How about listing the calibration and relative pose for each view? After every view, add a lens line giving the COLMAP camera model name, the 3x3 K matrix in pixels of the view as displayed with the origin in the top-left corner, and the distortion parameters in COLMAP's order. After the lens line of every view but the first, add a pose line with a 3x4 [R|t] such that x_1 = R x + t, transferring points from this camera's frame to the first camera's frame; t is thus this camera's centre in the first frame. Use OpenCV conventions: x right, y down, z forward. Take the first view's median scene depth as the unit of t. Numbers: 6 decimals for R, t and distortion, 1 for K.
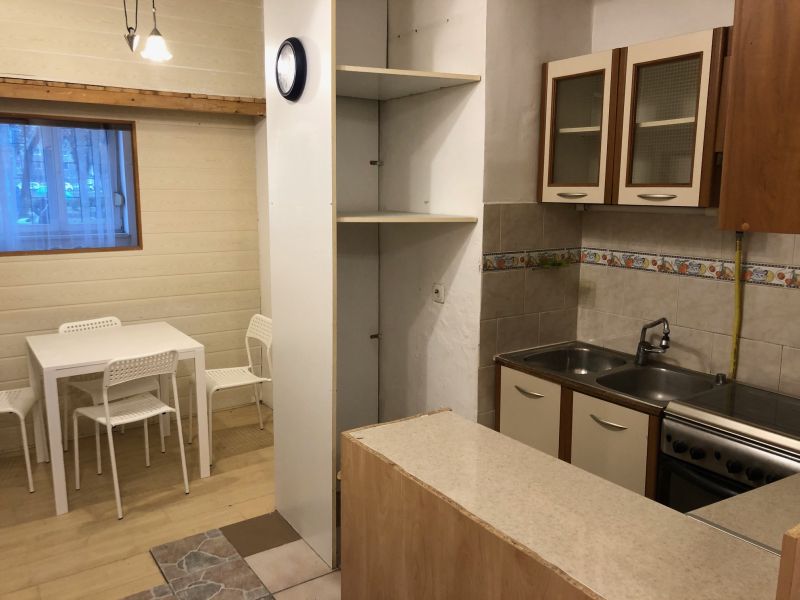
lens RADIAL K [[692.7, 0, 399.1], [0, 692.7, 303.7], [0, 0, 1]] dist [0.084750, 0.001824]
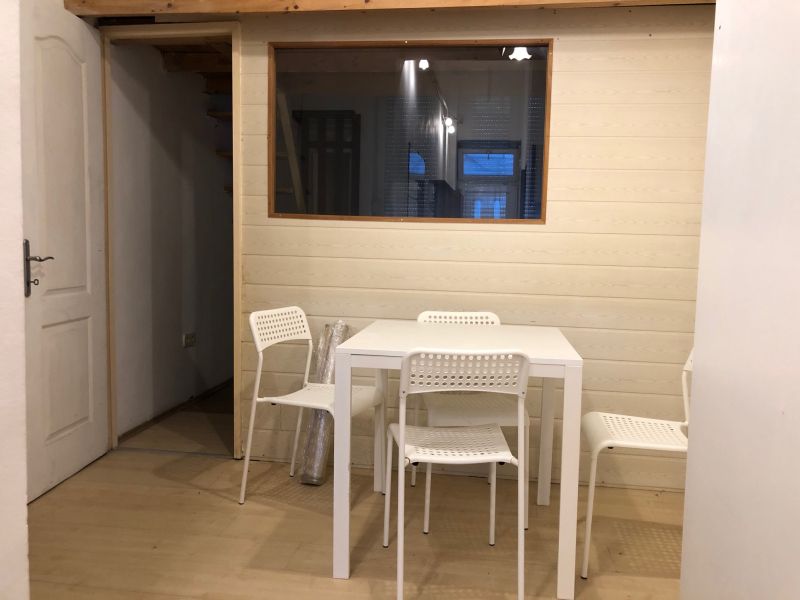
lens RADIAL K [[644.0, 0, 403.6], [0, 644.0, 292.8], [0, 0, 1]] dist [0.005408, 0.001865]
pose [[0.740788, 0.060682, -0.668992, -0.044747], [-0.144102, 0.987082, -0.070033, 0.064194], [0.656100, 0.148282, 0.739963, 0.517540]]
